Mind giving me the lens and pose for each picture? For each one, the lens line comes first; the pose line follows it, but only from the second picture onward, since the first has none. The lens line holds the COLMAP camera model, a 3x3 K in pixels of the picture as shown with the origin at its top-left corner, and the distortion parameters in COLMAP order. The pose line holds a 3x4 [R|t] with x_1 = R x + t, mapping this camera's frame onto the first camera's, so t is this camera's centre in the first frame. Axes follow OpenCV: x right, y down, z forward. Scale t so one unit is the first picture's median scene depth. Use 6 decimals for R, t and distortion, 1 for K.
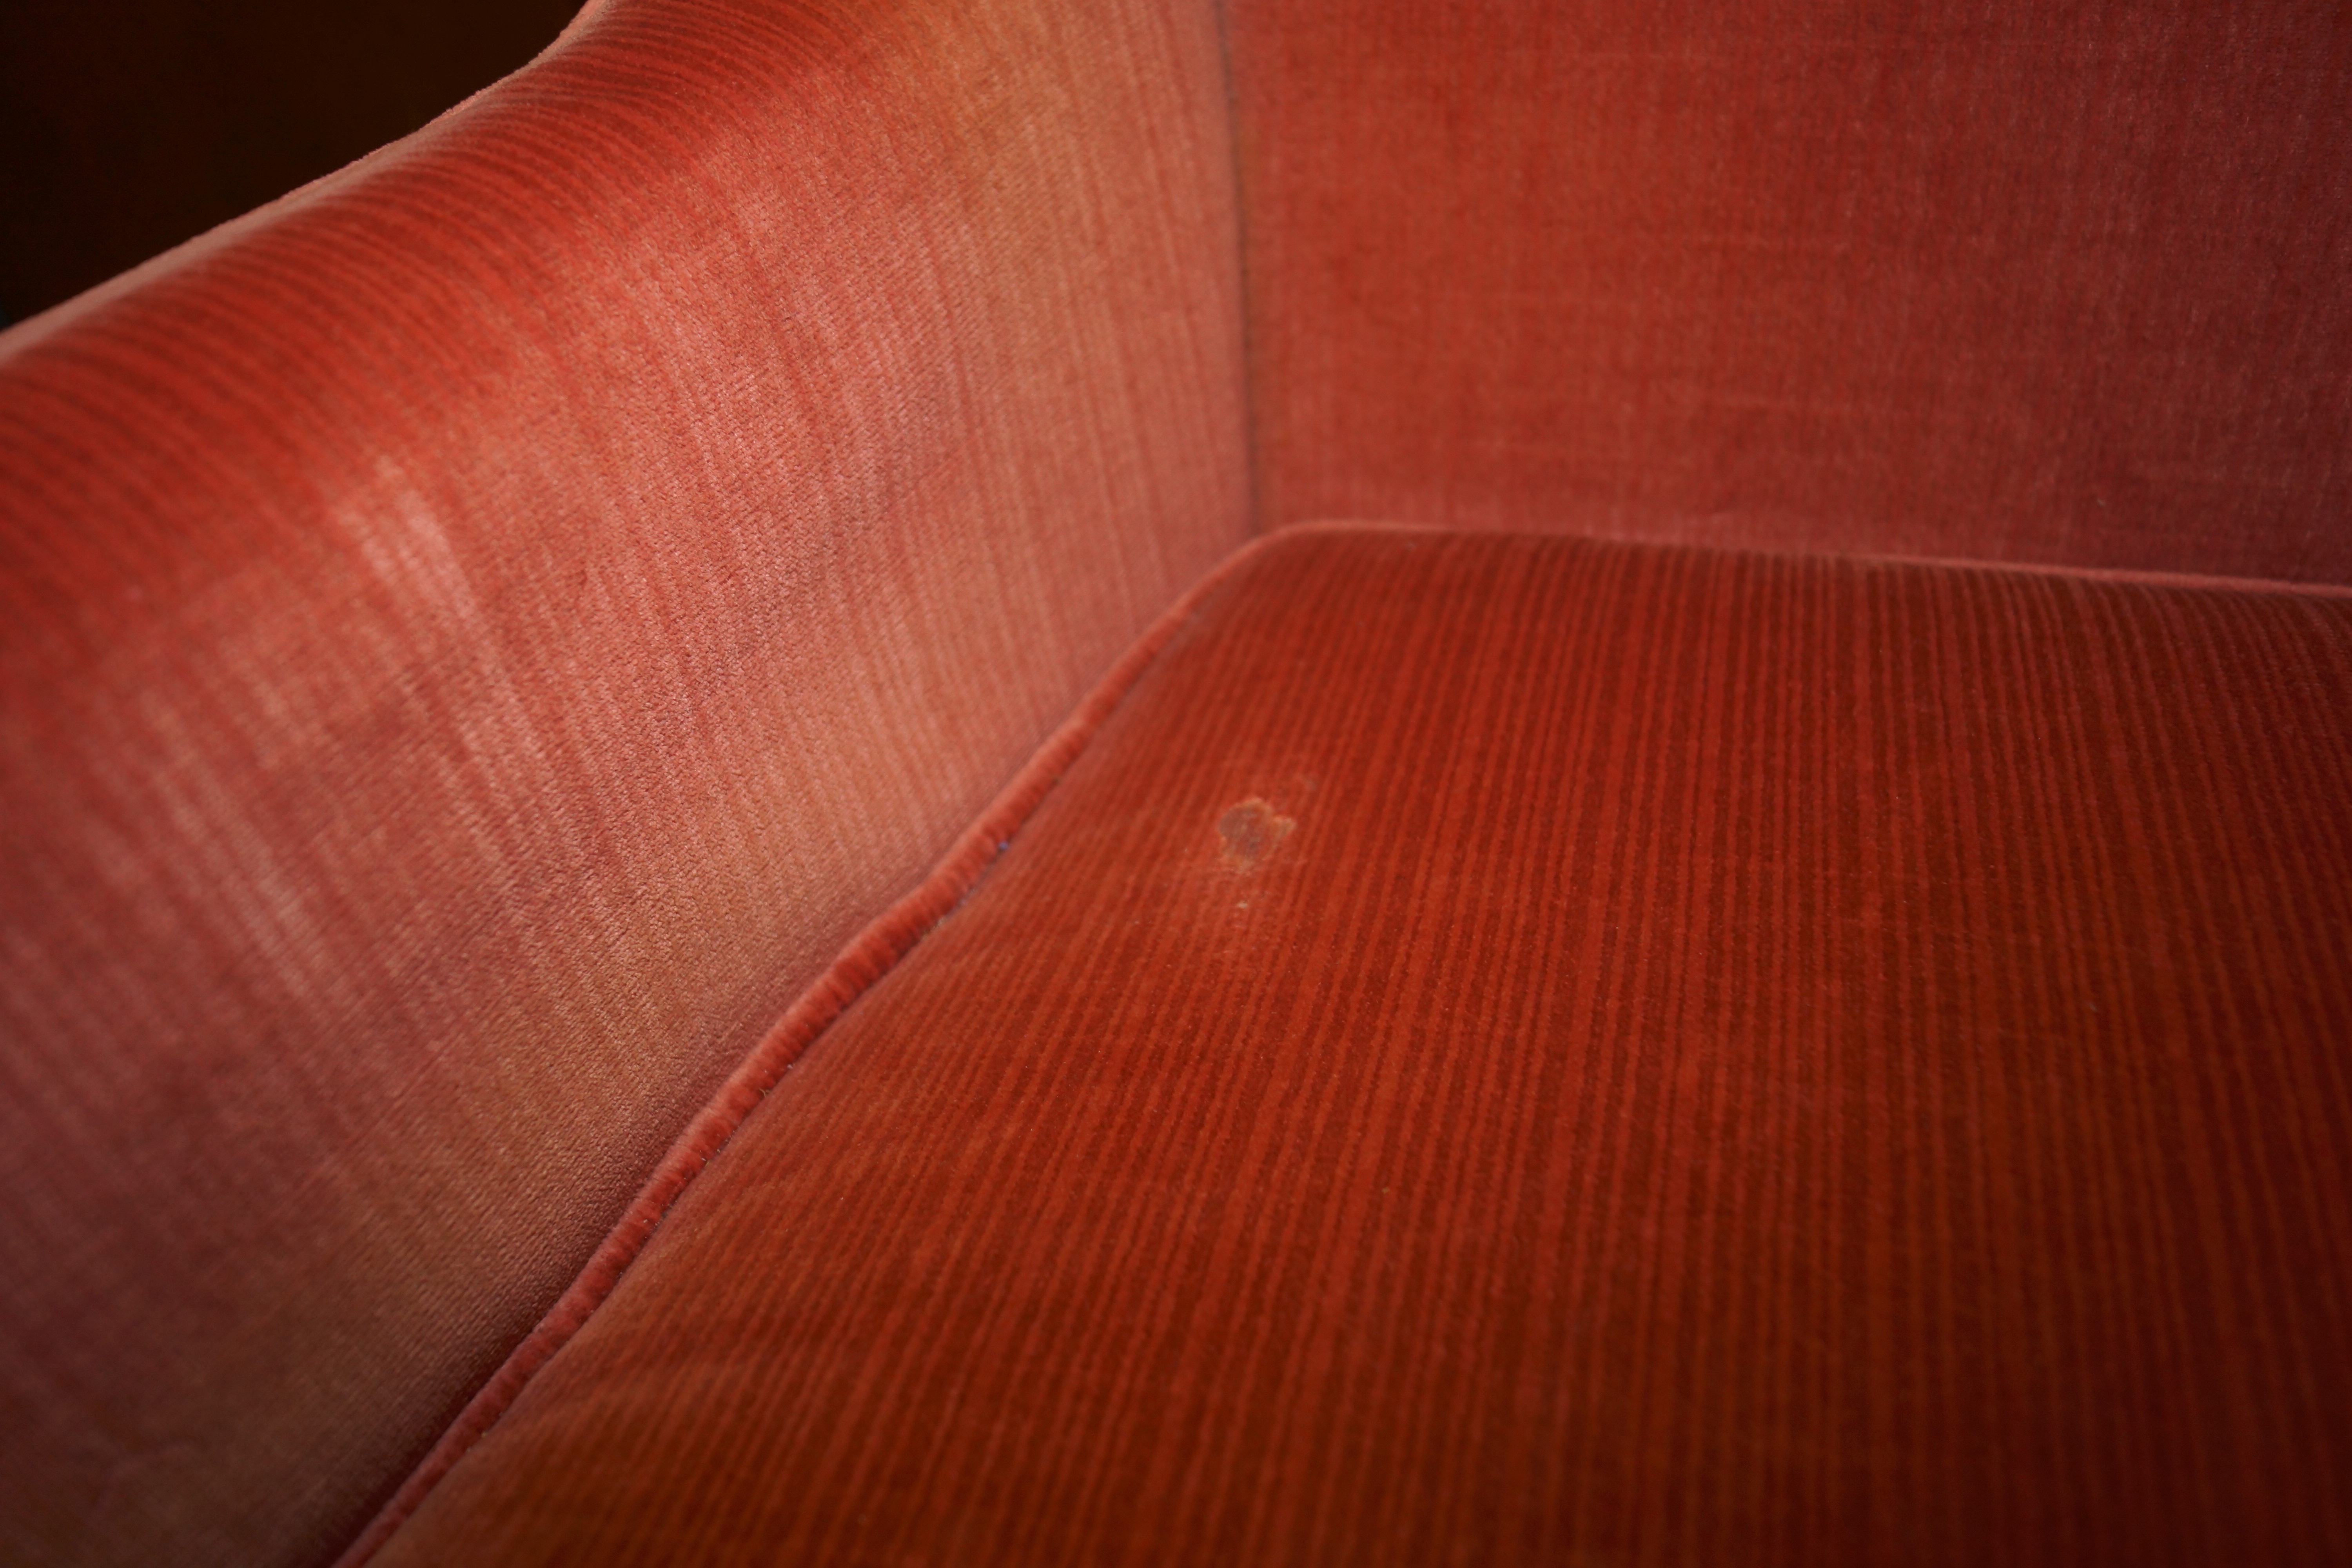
lens RADIAL K [[1766.9, 0, 1165.5], [0, 1766.9, 781.8], [0, 0, 1]] dist [-0.075101, -0.004141]
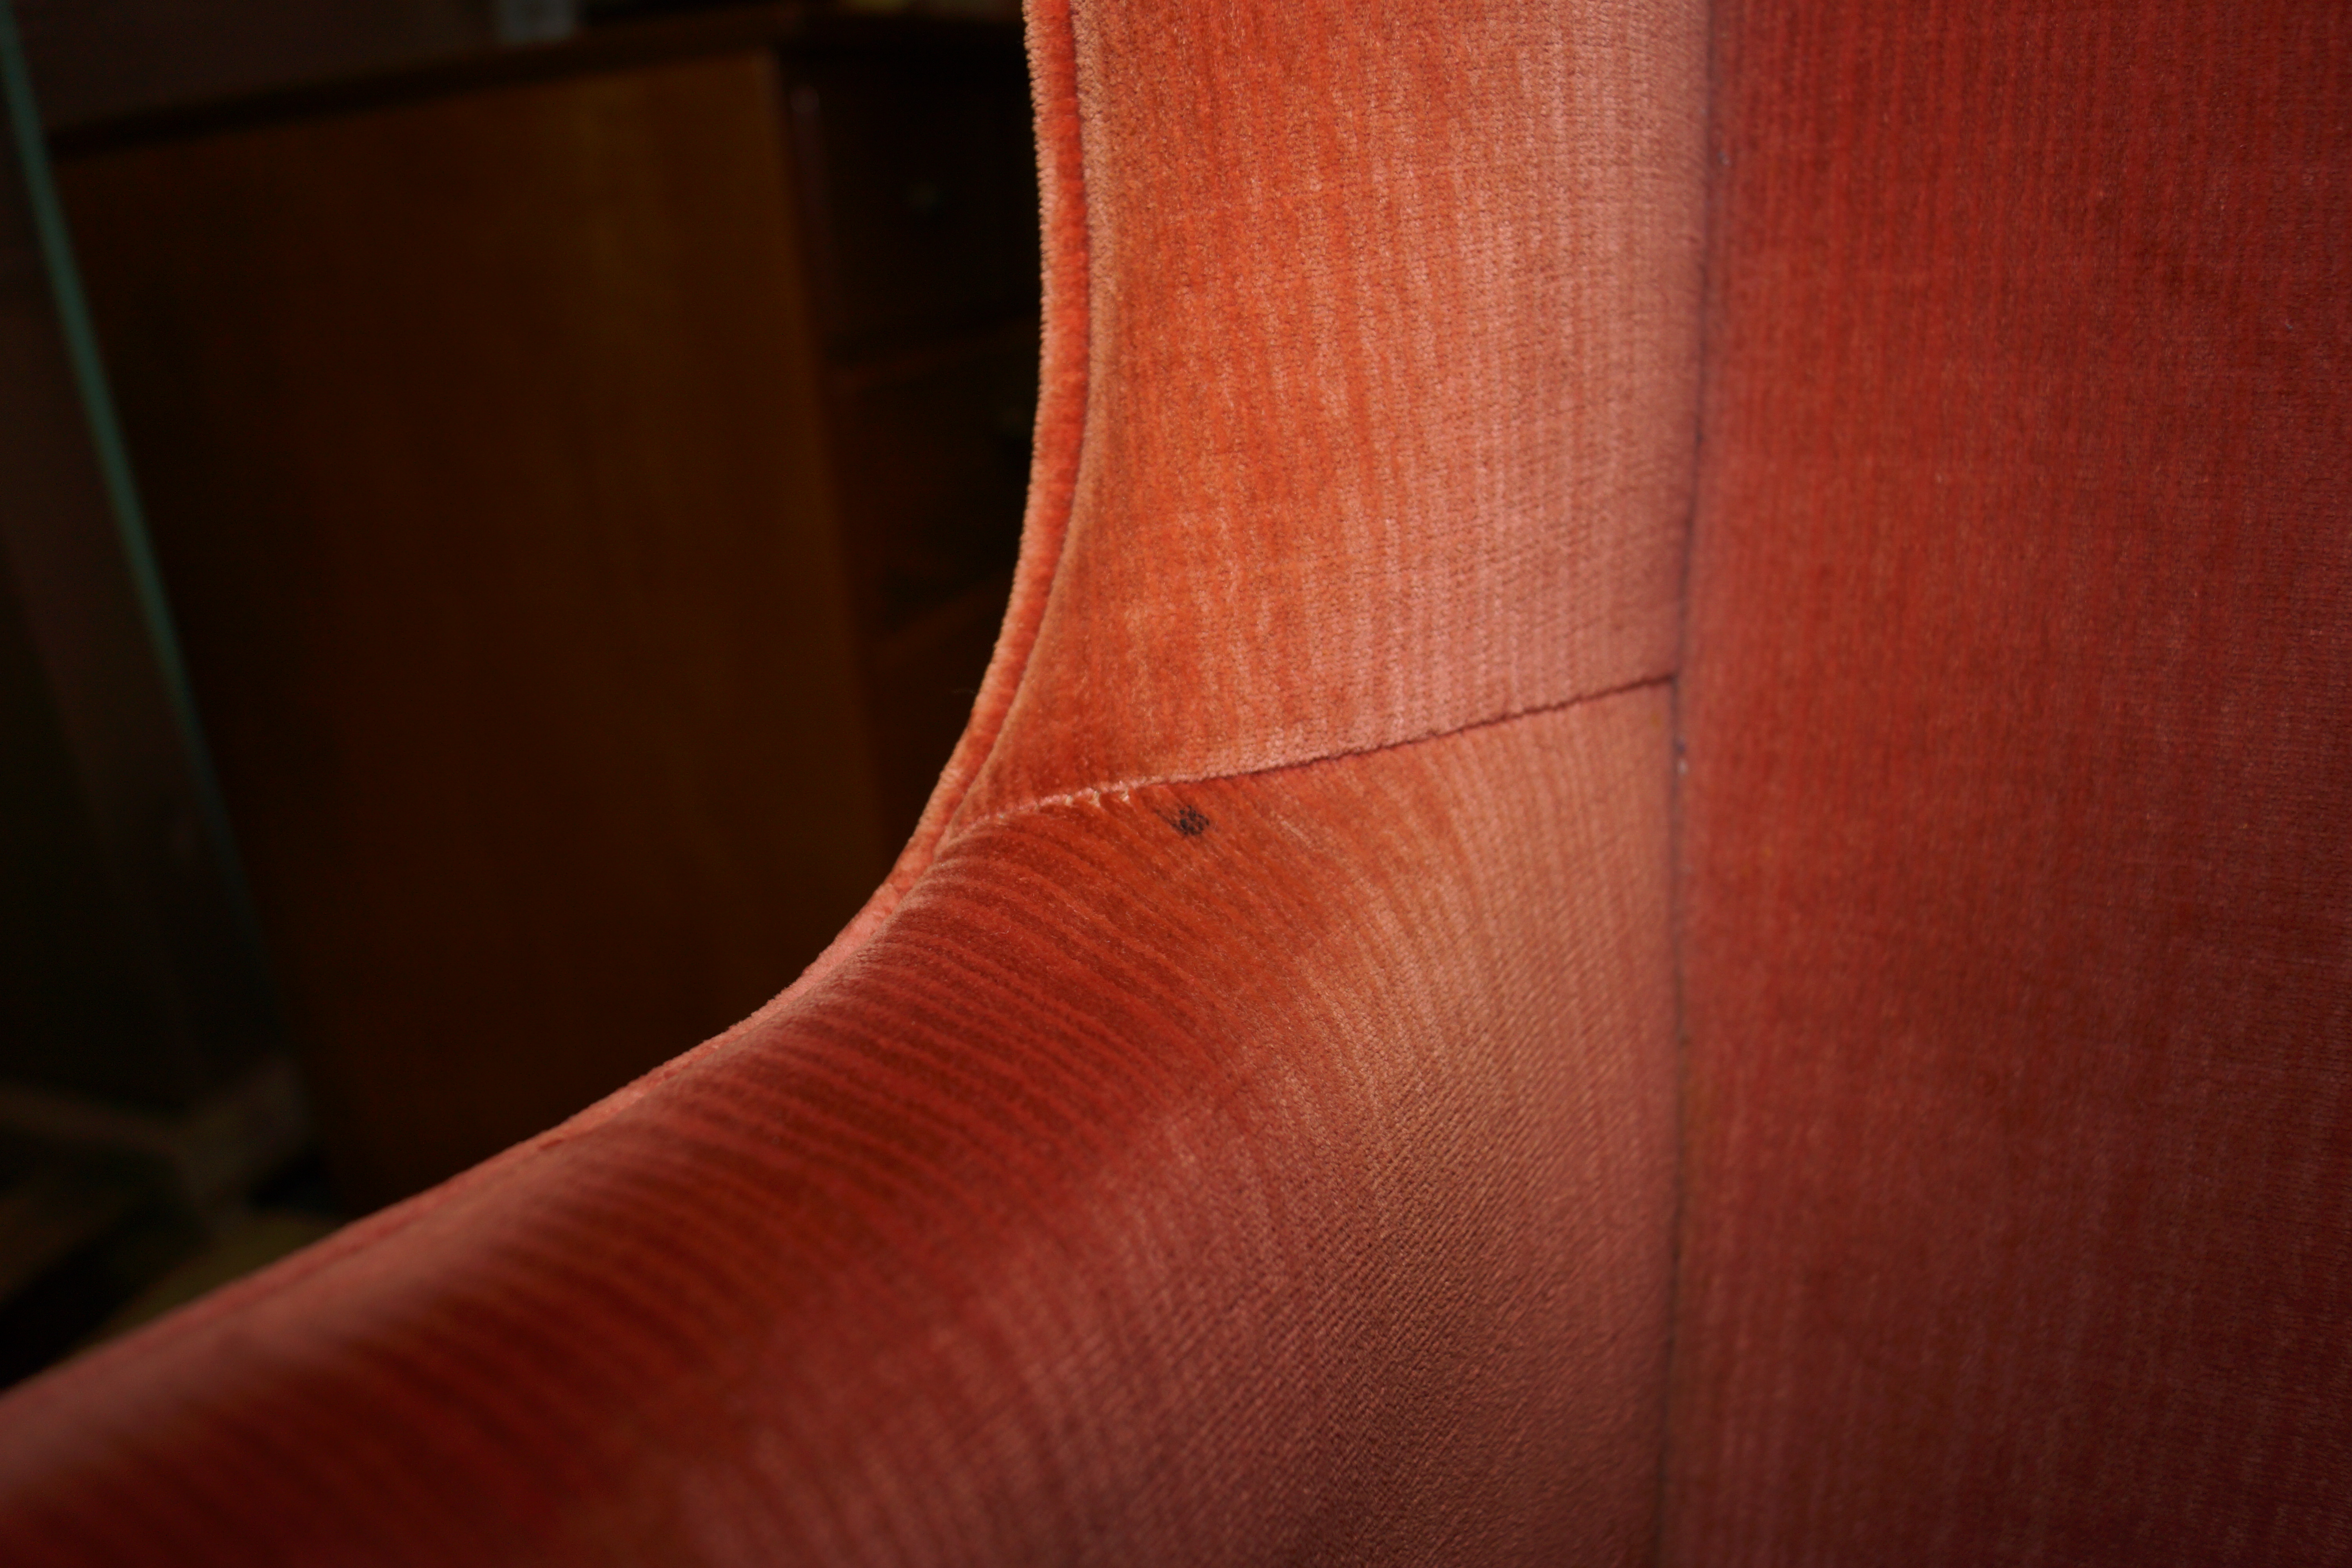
lens RADIAL K [[1839.5, 0, 1177.7], [0, 1839.5, 863.7], [0, 0, 1]] dist [-0.086265, 0.002944]
pose [[0.988867, 0.092911, -0.116227, -0.128287], [-0.122956, 0.950129, -0.286593, -0.305055], [0.083803, 0.297694, 0.950976, 0.325116]]
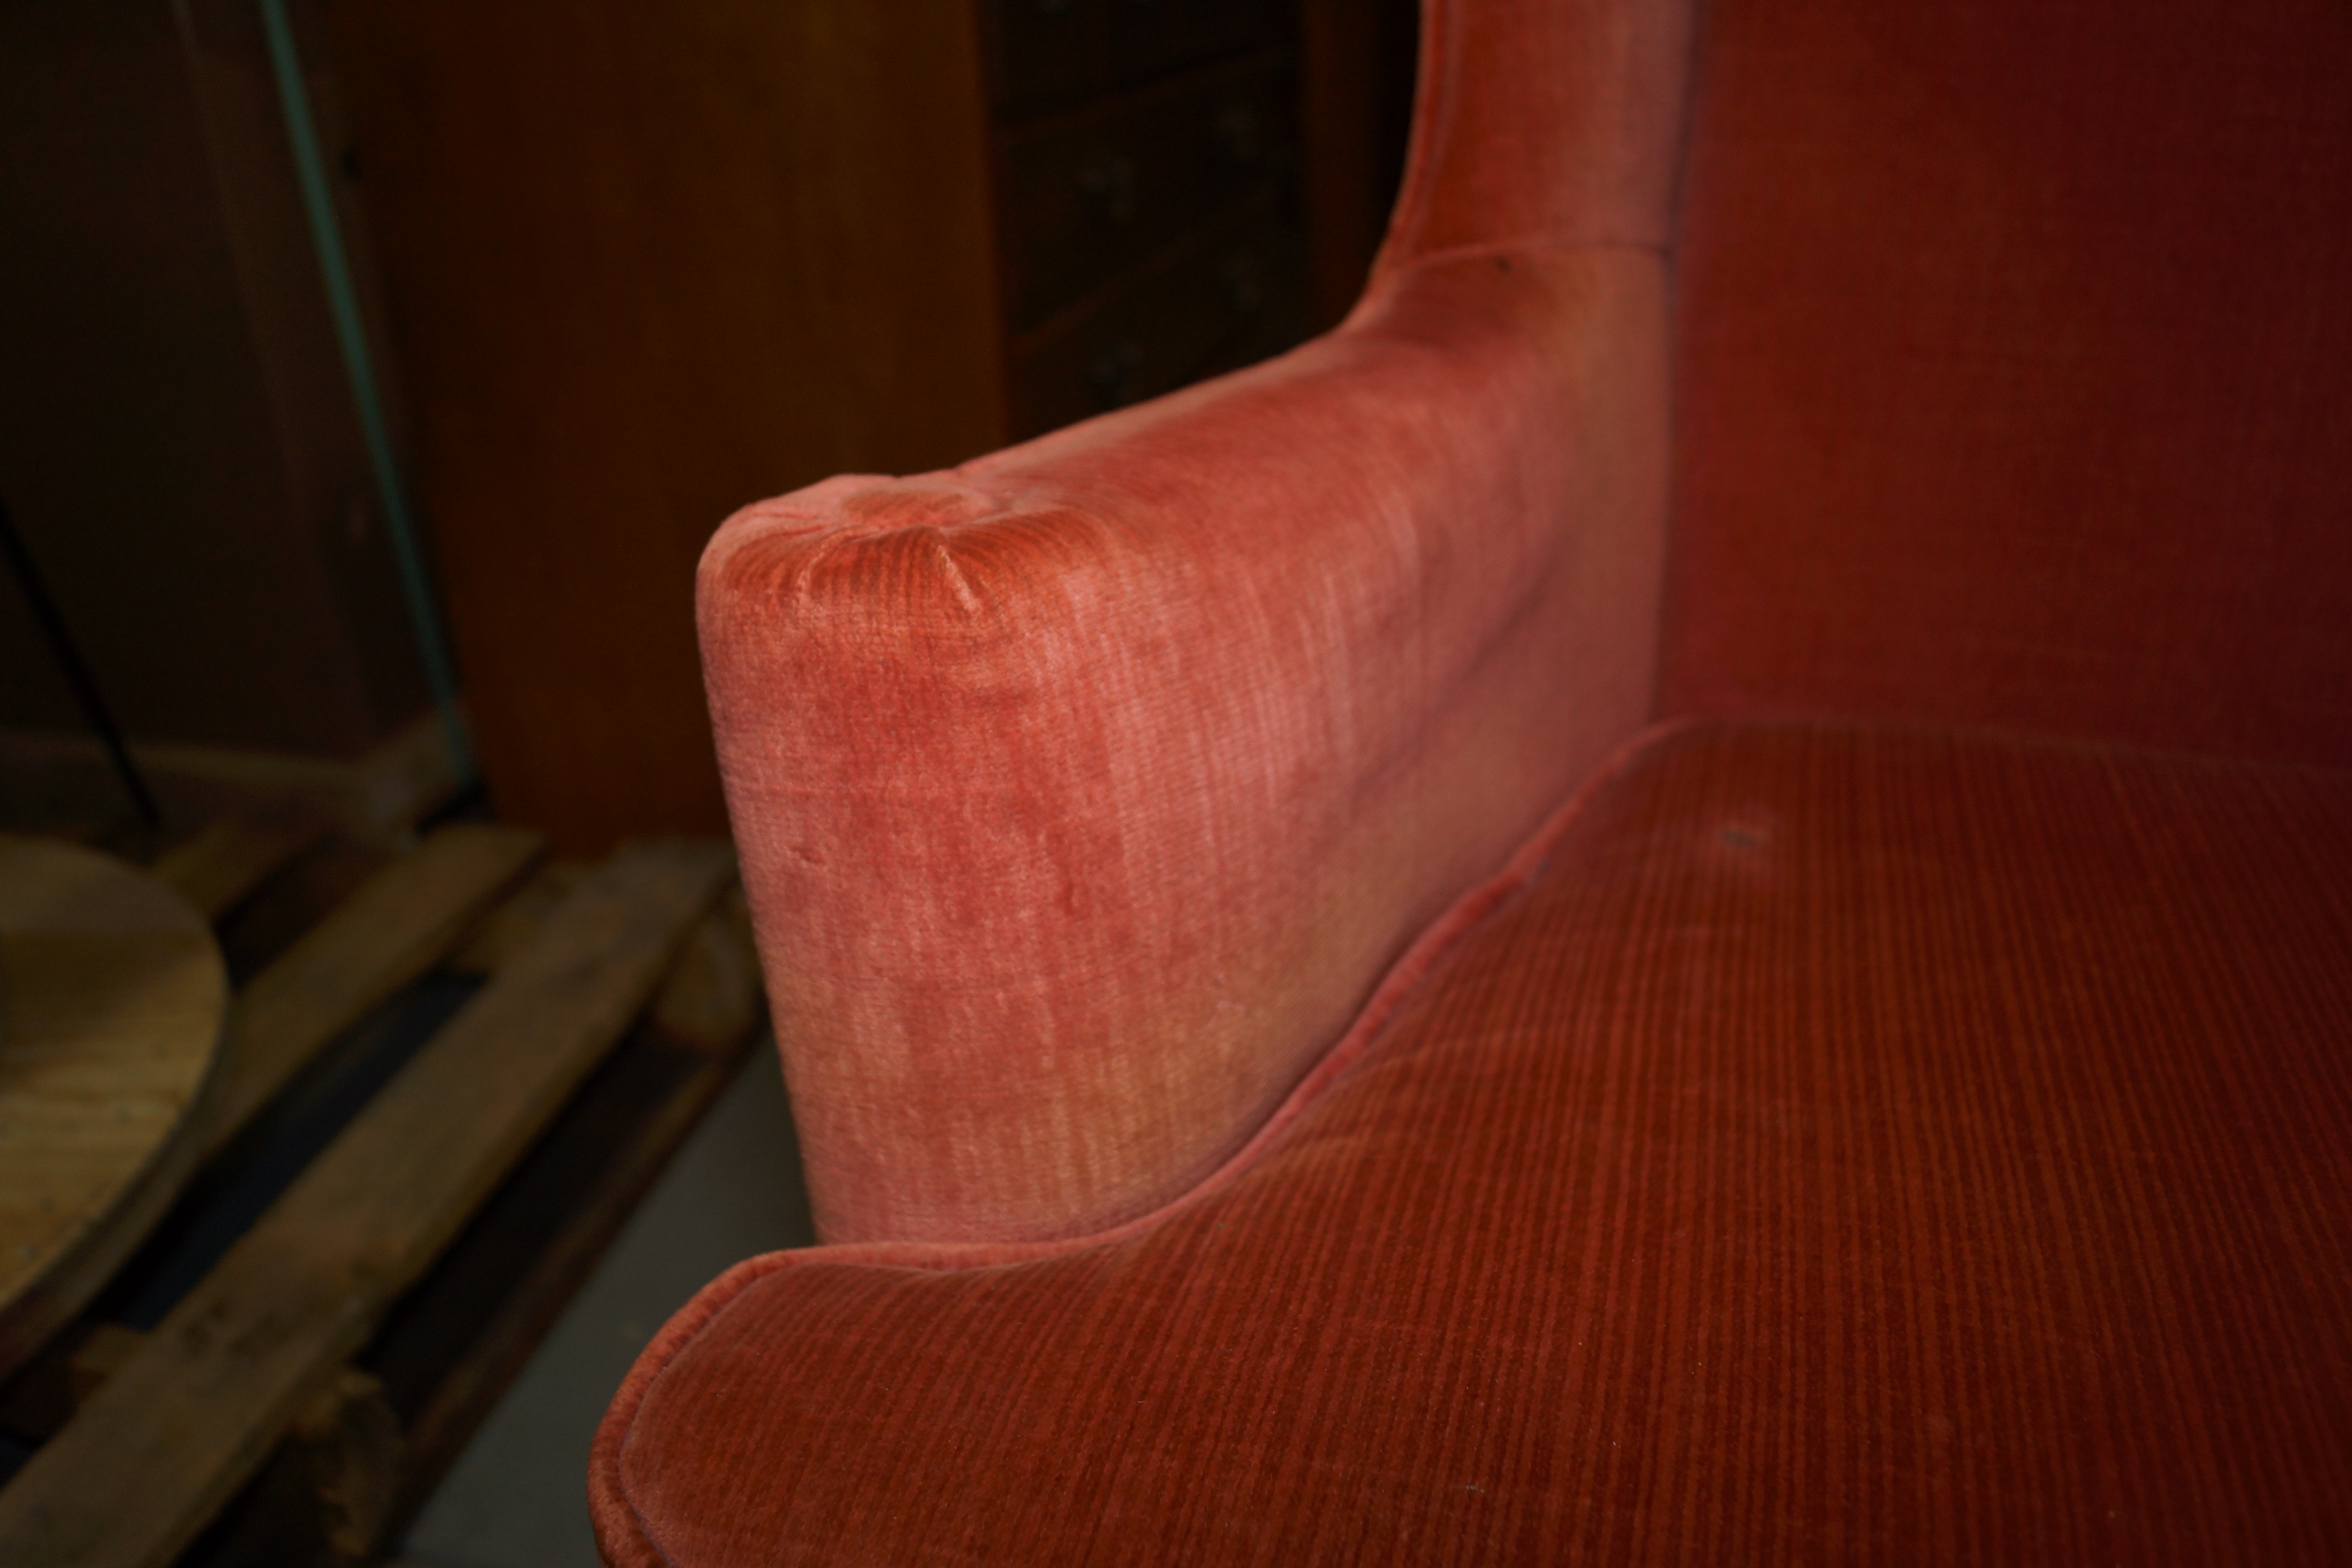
lens RADIAL K [[1766.9, 0, 1165.5], [0, 1766.9, 781.8], [0, 0, 1]] dist [-0.075101, -0.004141]
pose [[0.994786, 0.097034, -0.031392, -0.459917], [-0.101740, 0.965543, -0.239533, 0.445470], [0.007067, 0.241478, 0.970381, -0.569643]]
